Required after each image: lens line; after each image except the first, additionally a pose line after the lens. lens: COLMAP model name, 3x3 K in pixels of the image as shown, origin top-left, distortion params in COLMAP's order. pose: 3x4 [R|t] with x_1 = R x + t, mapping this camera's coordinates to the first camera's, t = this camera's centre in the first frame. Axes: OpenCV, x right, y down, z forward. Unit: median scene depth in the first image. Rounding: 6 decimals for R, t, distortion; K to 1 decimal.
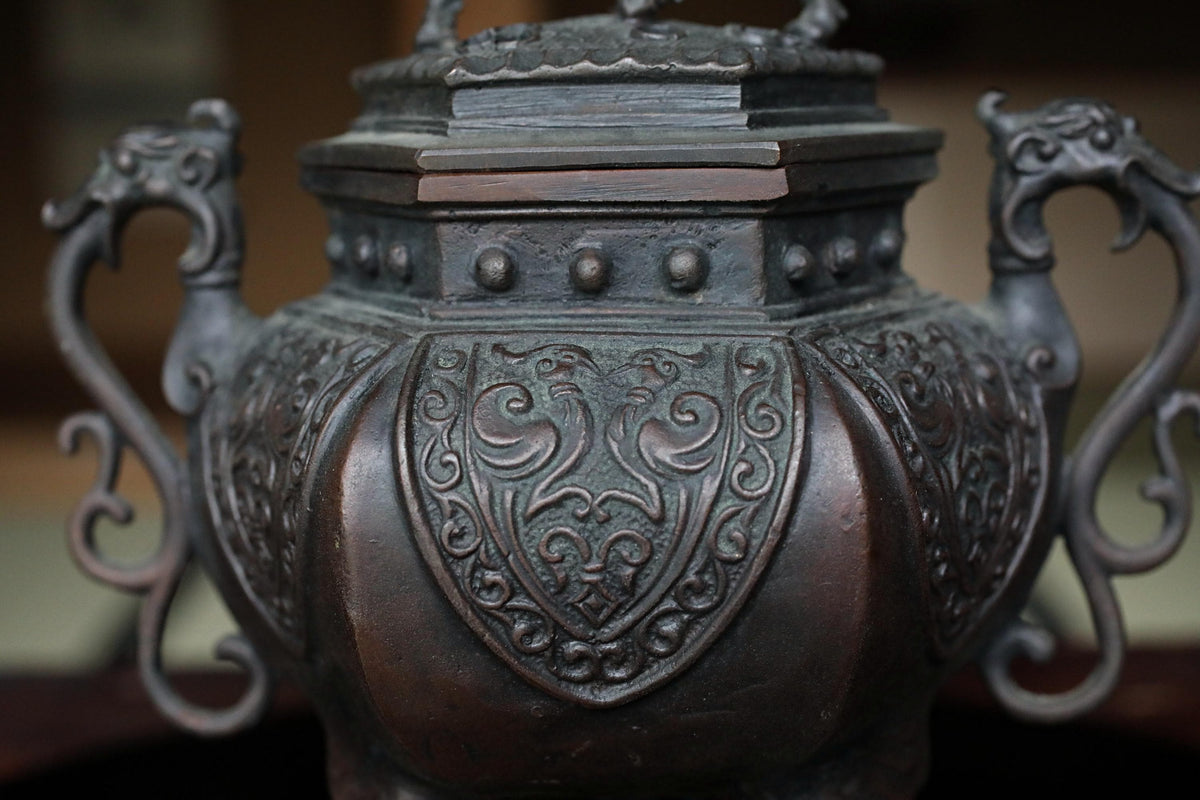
lens RADIAL K [[2060.8, 0, 600.0], [0, 2060.8, 400.0], [0, 0, 1]] dist [0.042263, -0.041177]
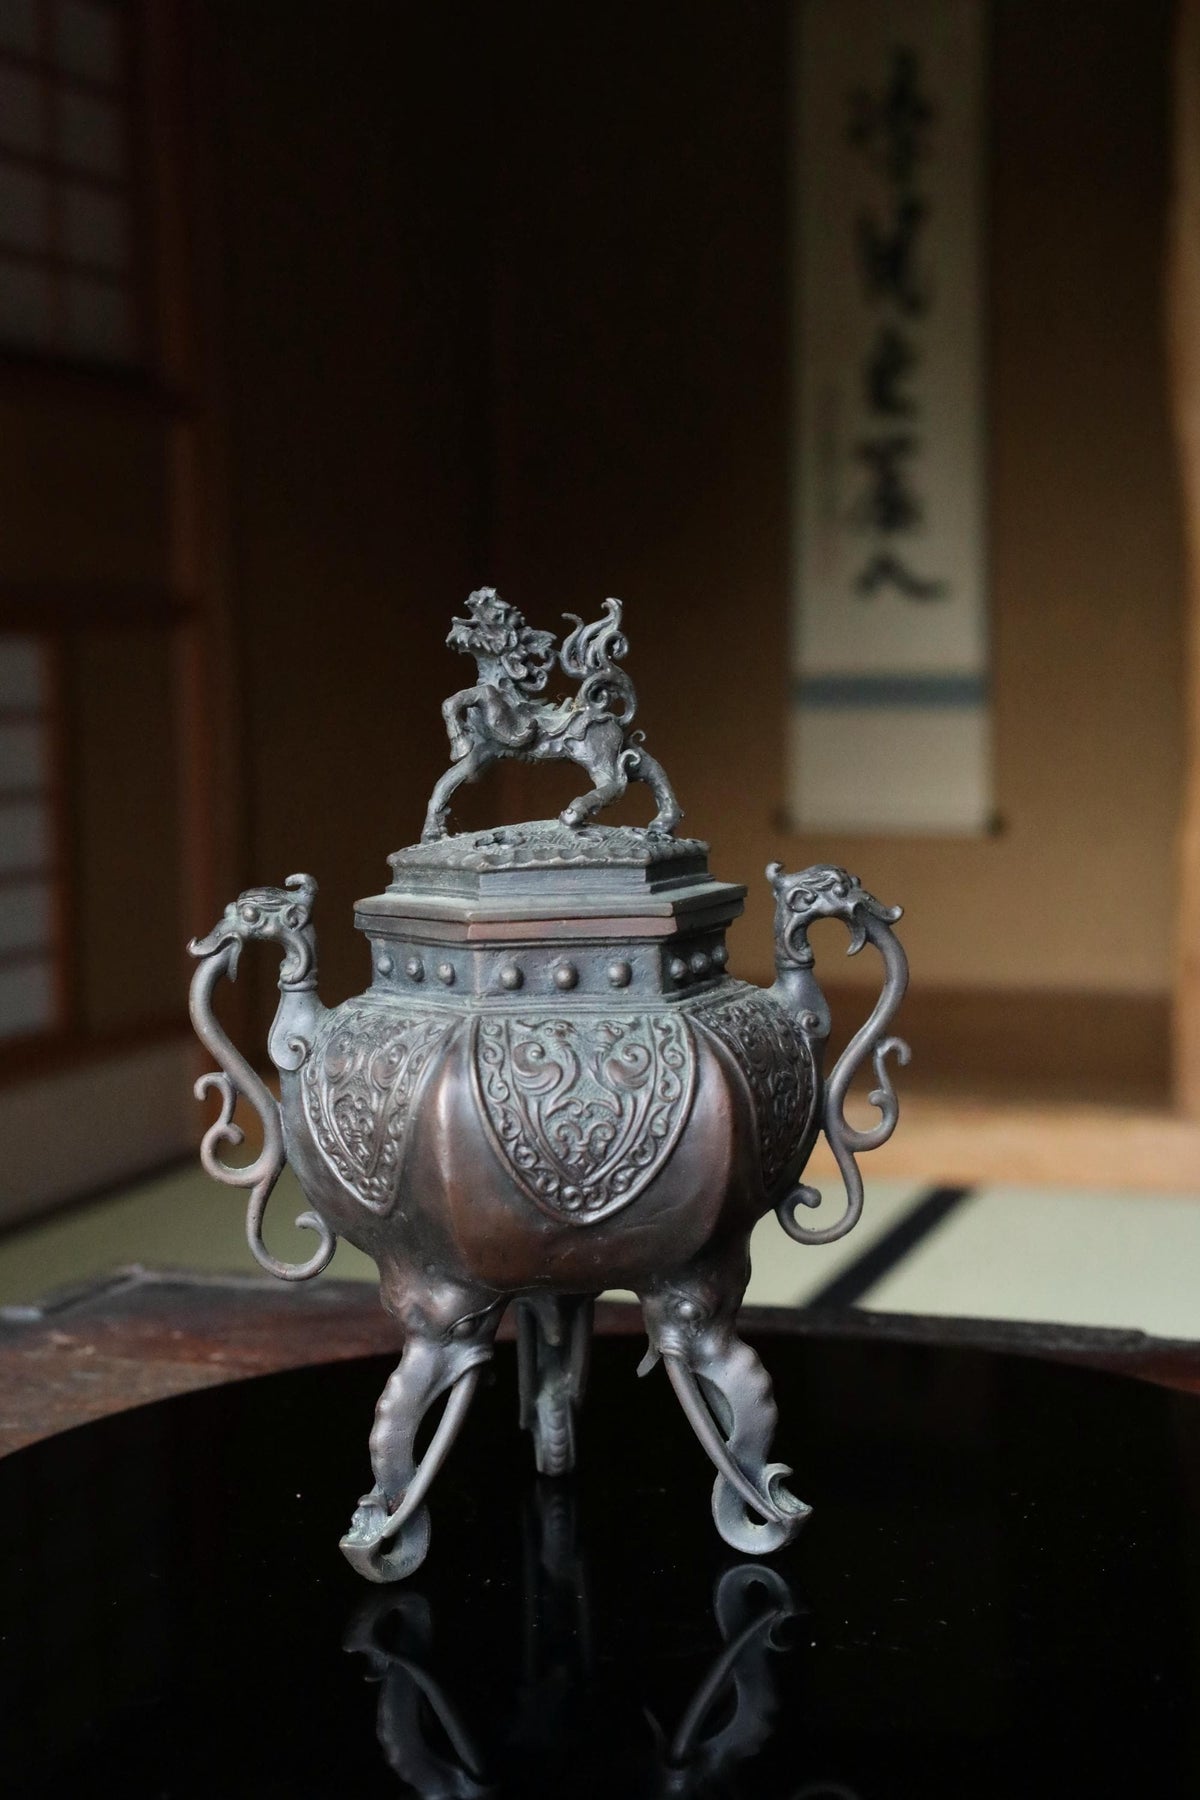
lens RADIAL K [[3091.2, 0, 600.0], [0, 3091.2, 900.0], [0, 0, 1]] dist [0.042263, -0.041177]
pose [[0.980324, -0.020490, 0.196331, -0.487086], [0.033896, 0.997299, -0.065164, 0.043759], [-0.194465, 0.070537, 0.978370, -1.567259]]
